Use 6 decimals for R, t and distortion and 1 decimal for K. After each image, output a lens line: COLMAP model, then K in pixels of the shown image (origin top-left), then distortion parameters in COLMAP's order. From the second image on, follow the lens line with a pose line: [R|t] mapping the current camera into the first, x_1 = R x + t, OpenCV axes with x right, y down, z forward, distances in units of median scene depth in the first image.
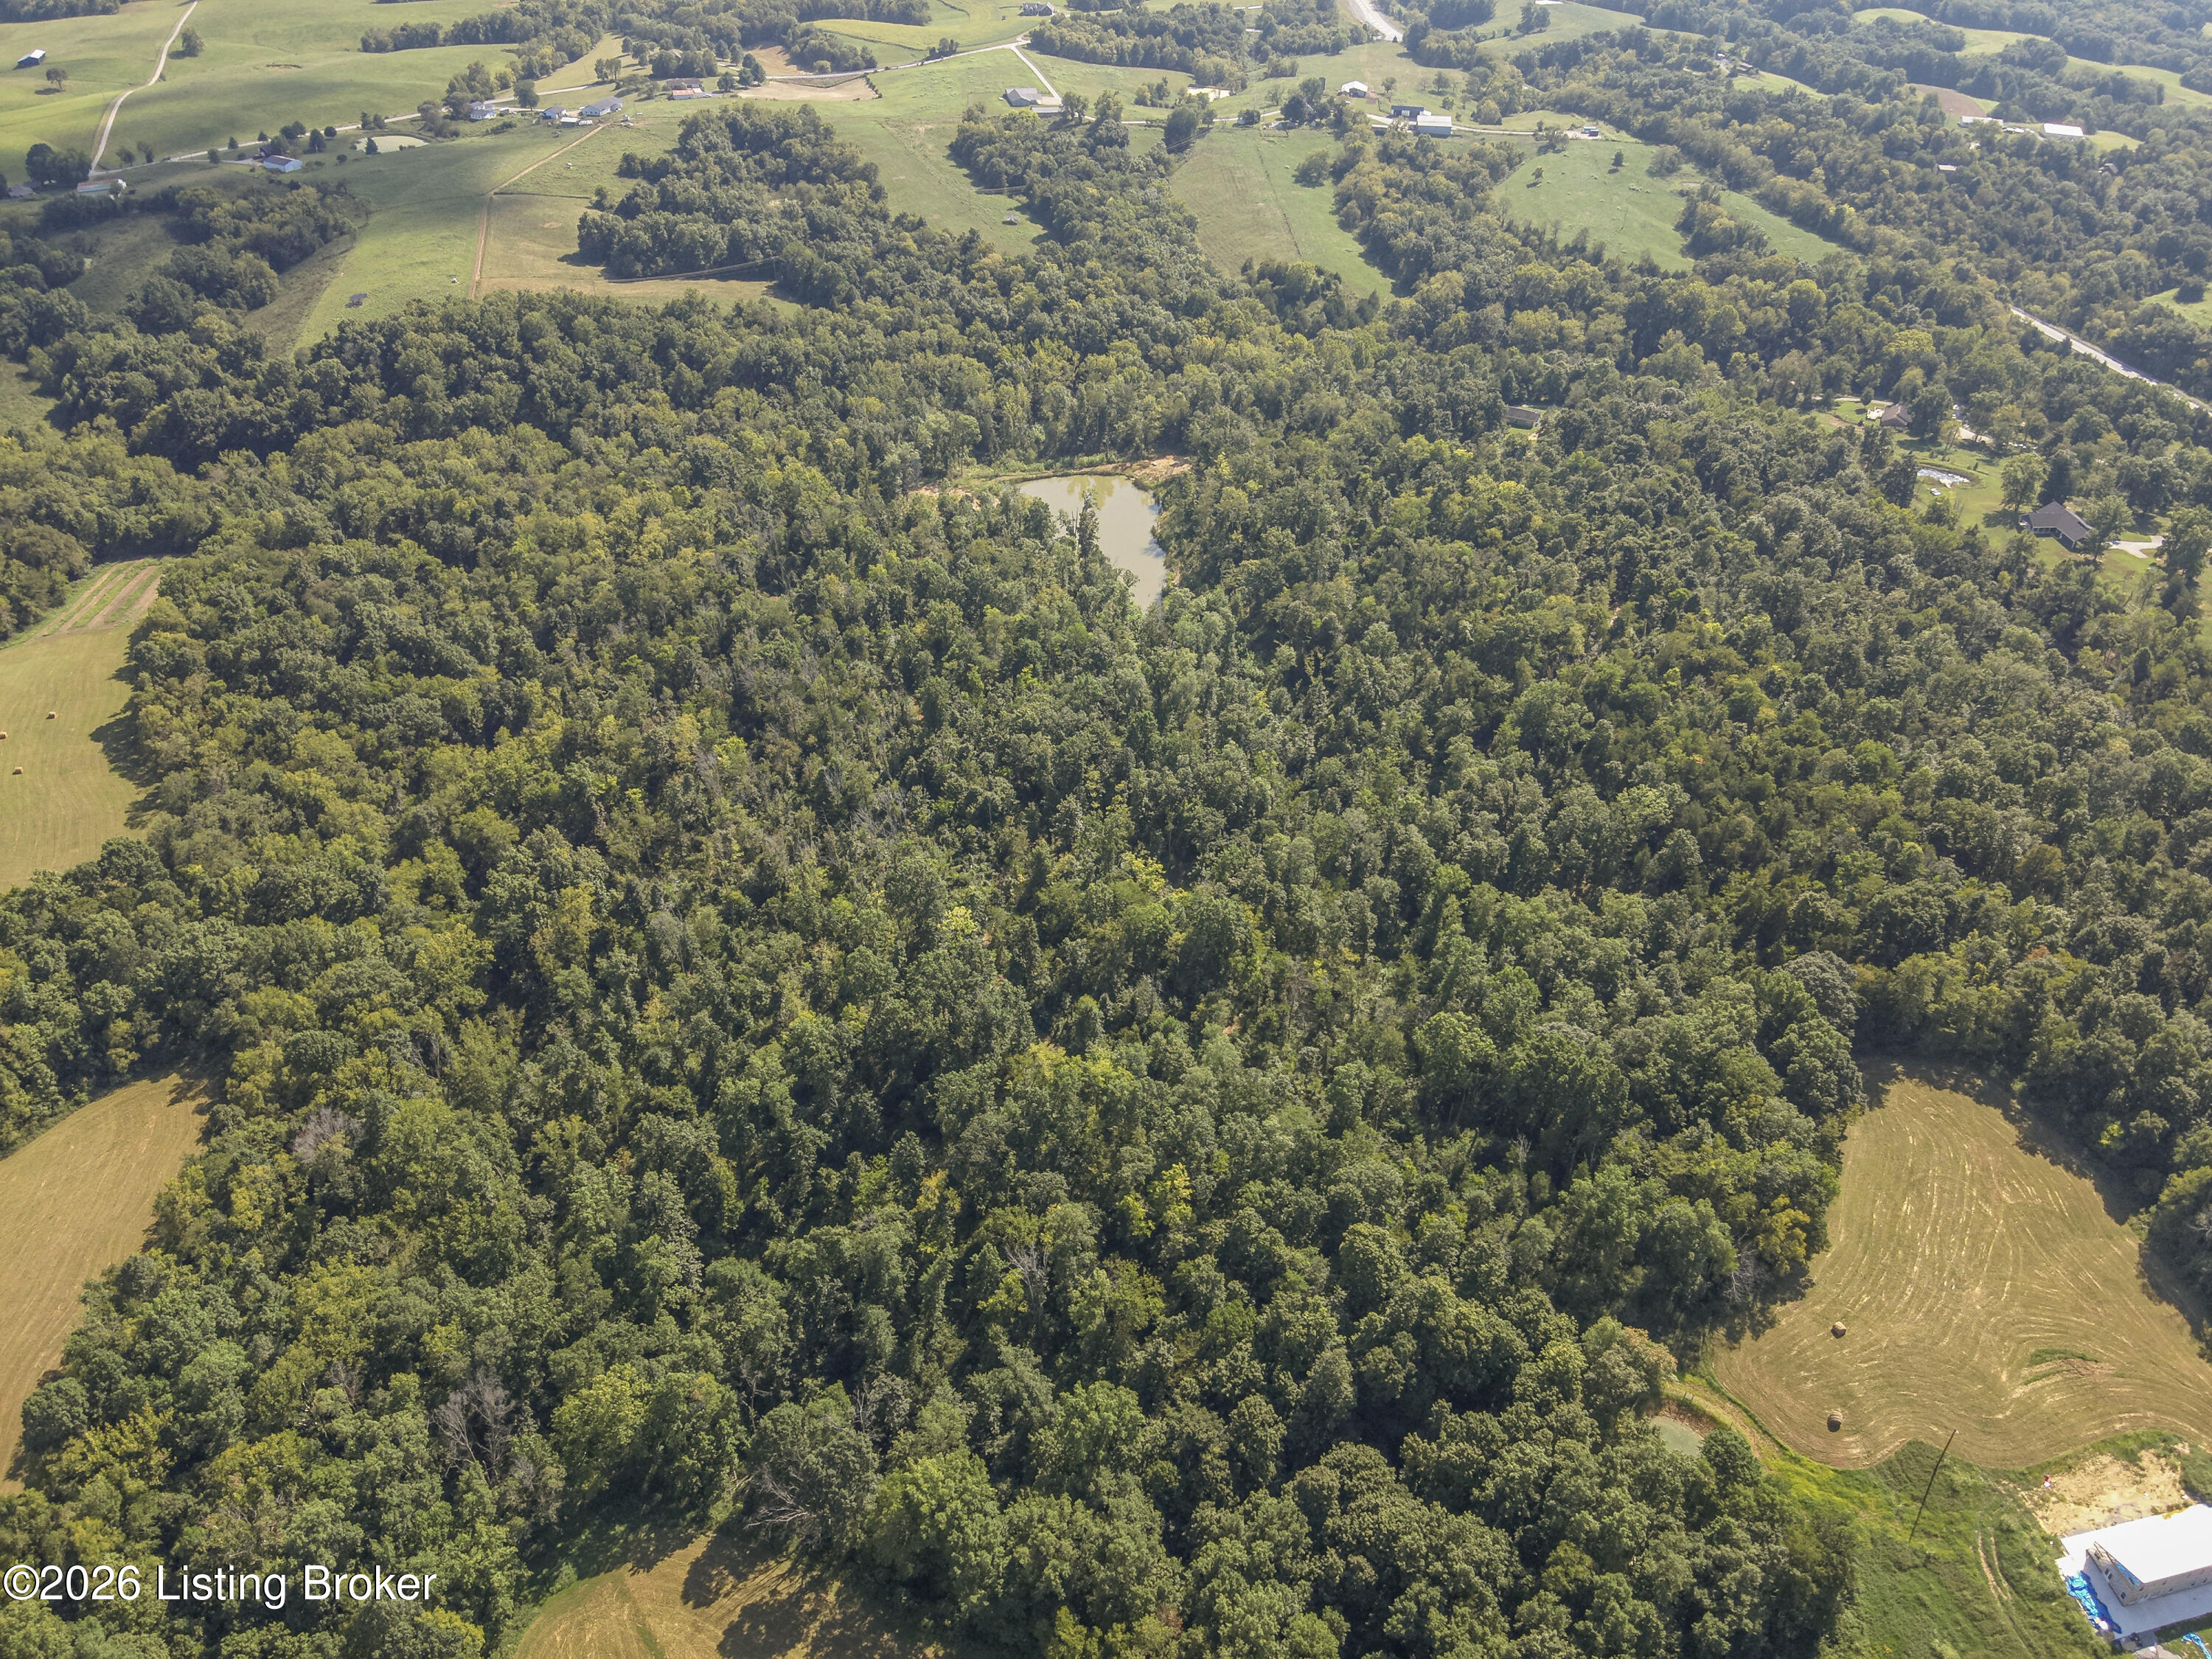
lens RADIAL K [[1653.8, 0, 1106.0], [0, 1653.8, 829.5], [0, 0, 1]] dist [0.084892, -0.186361]
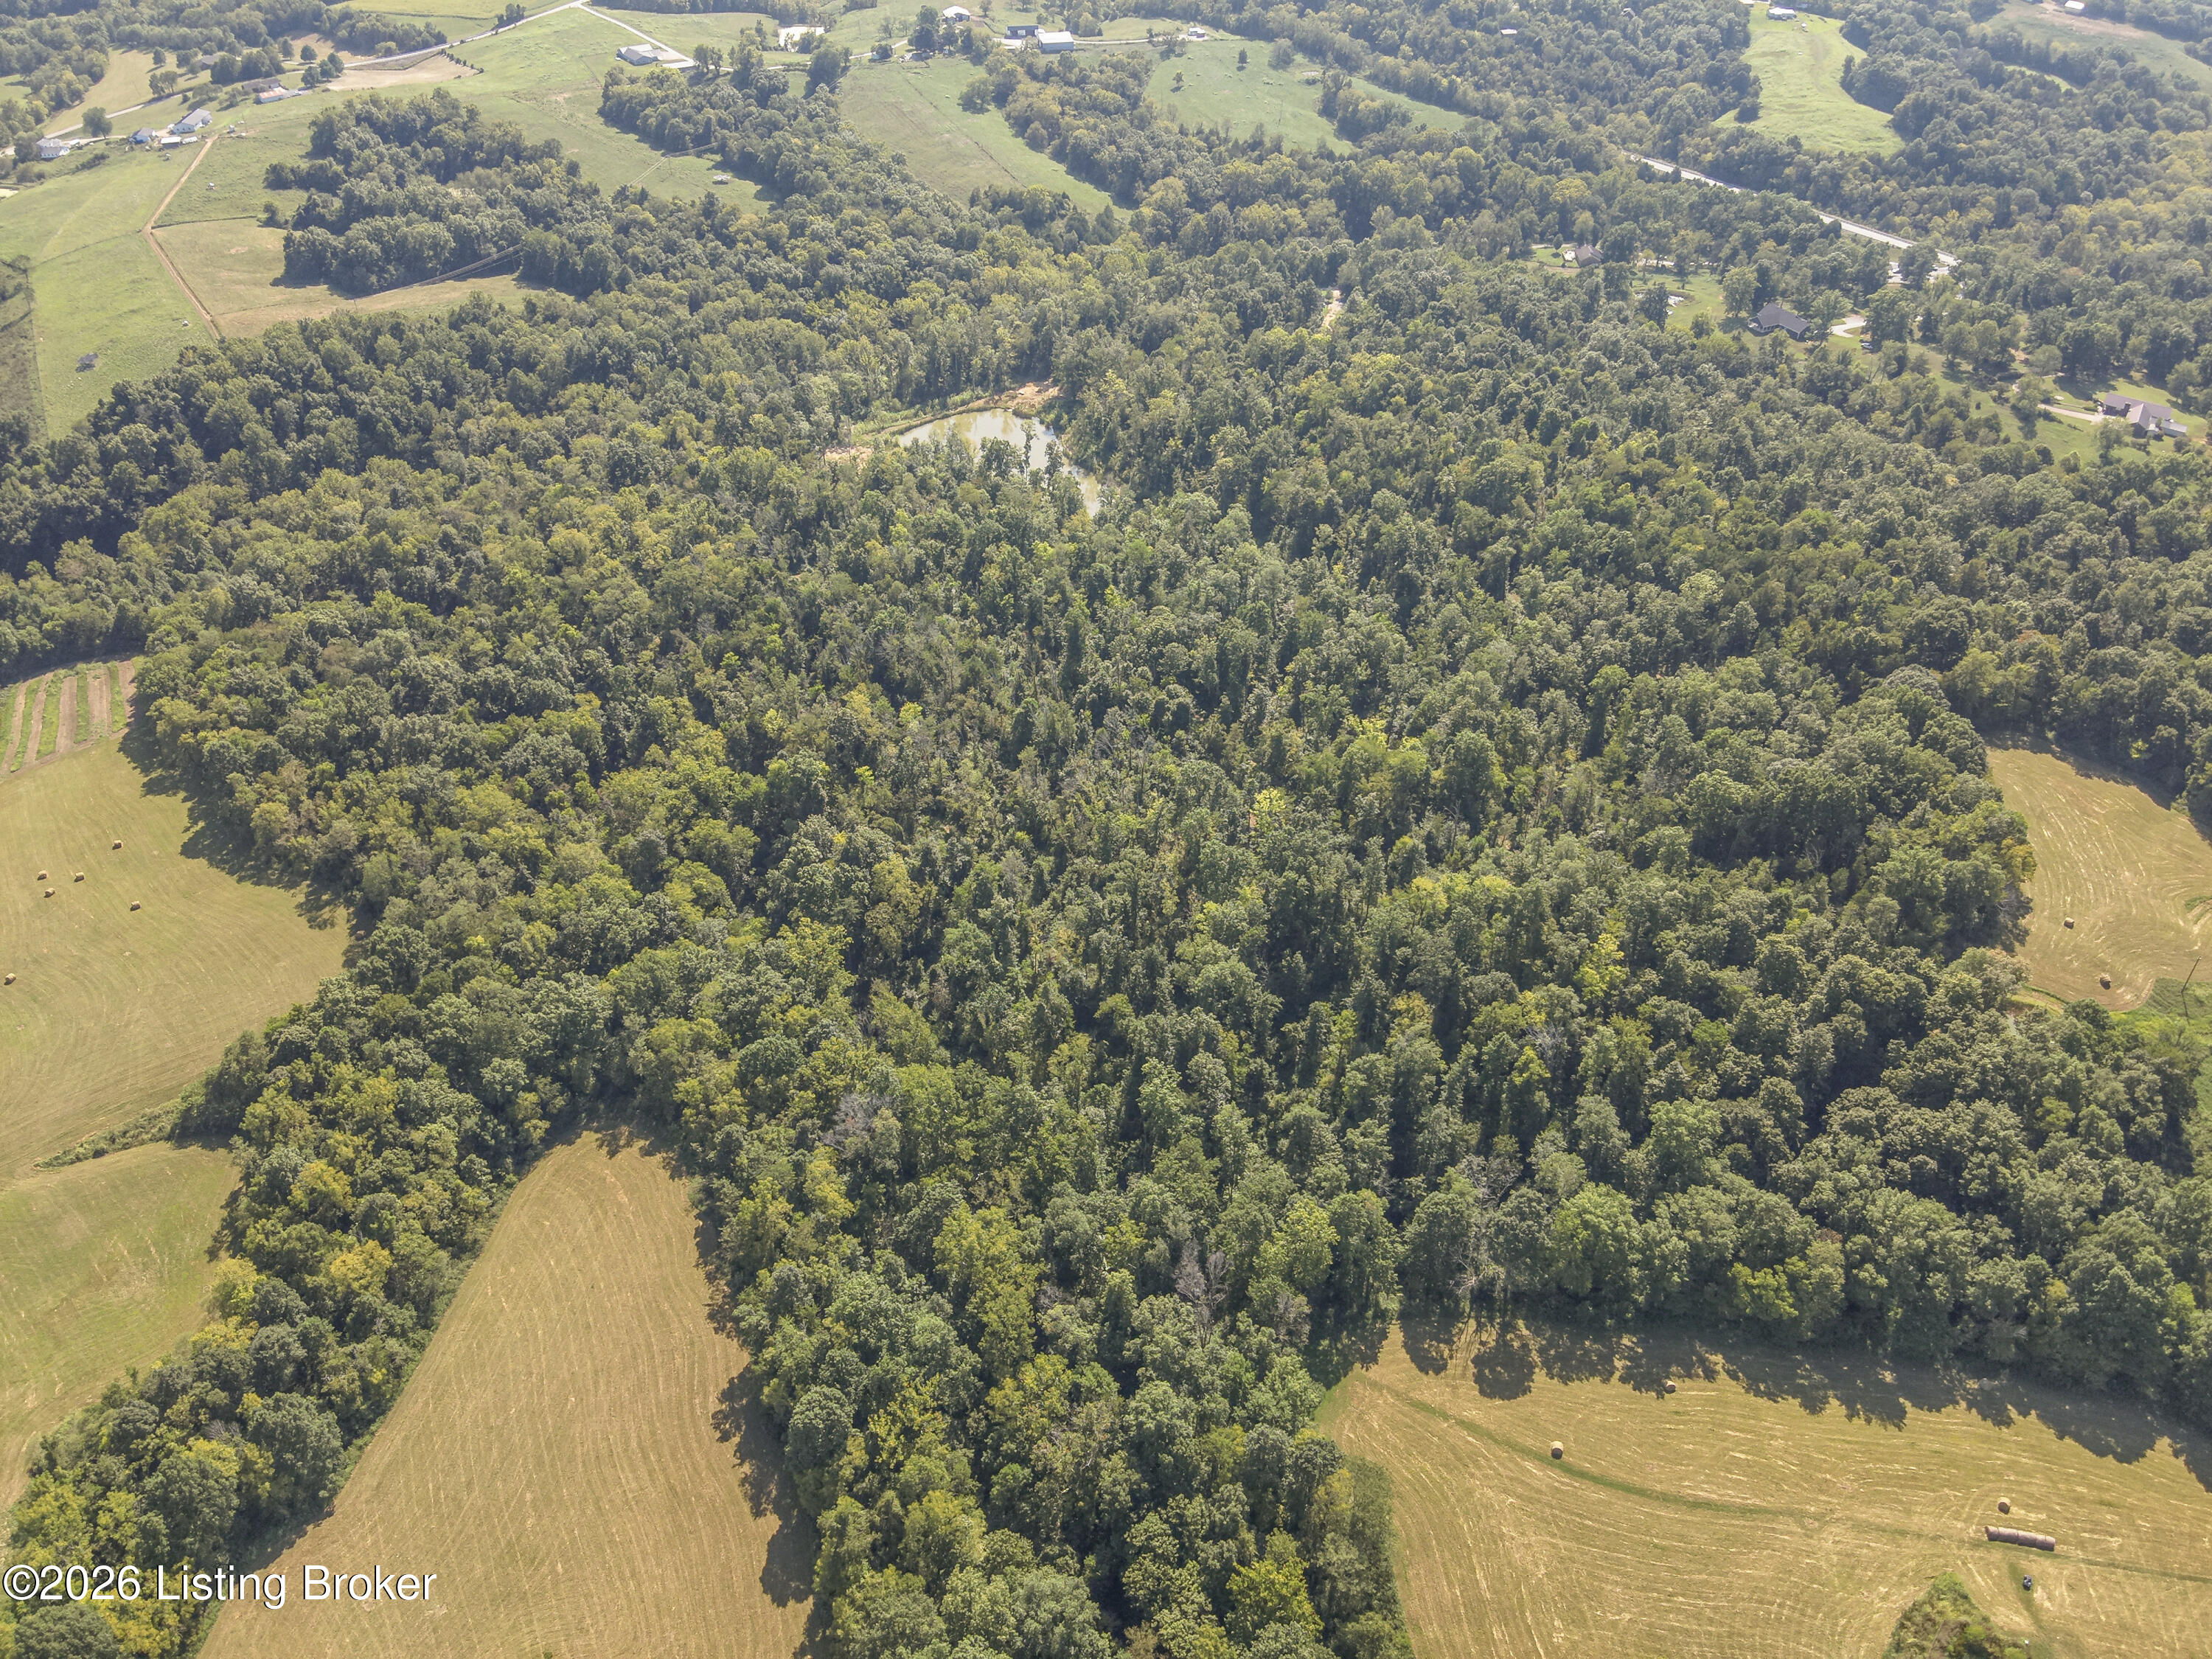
lens RADIAL K [[1659.5, 0, 1106.0], [0, 1659.5, 829.5], [0, 0, 1]] dist [0.078362, -0.192595]
pose [[0.930012, -0.231926, 0.285112, -0.297984], [0.219723, 0.972710, 0.074541, -0.019842], [-0.294619, -0.006678, 0.955591, -0.023802]]
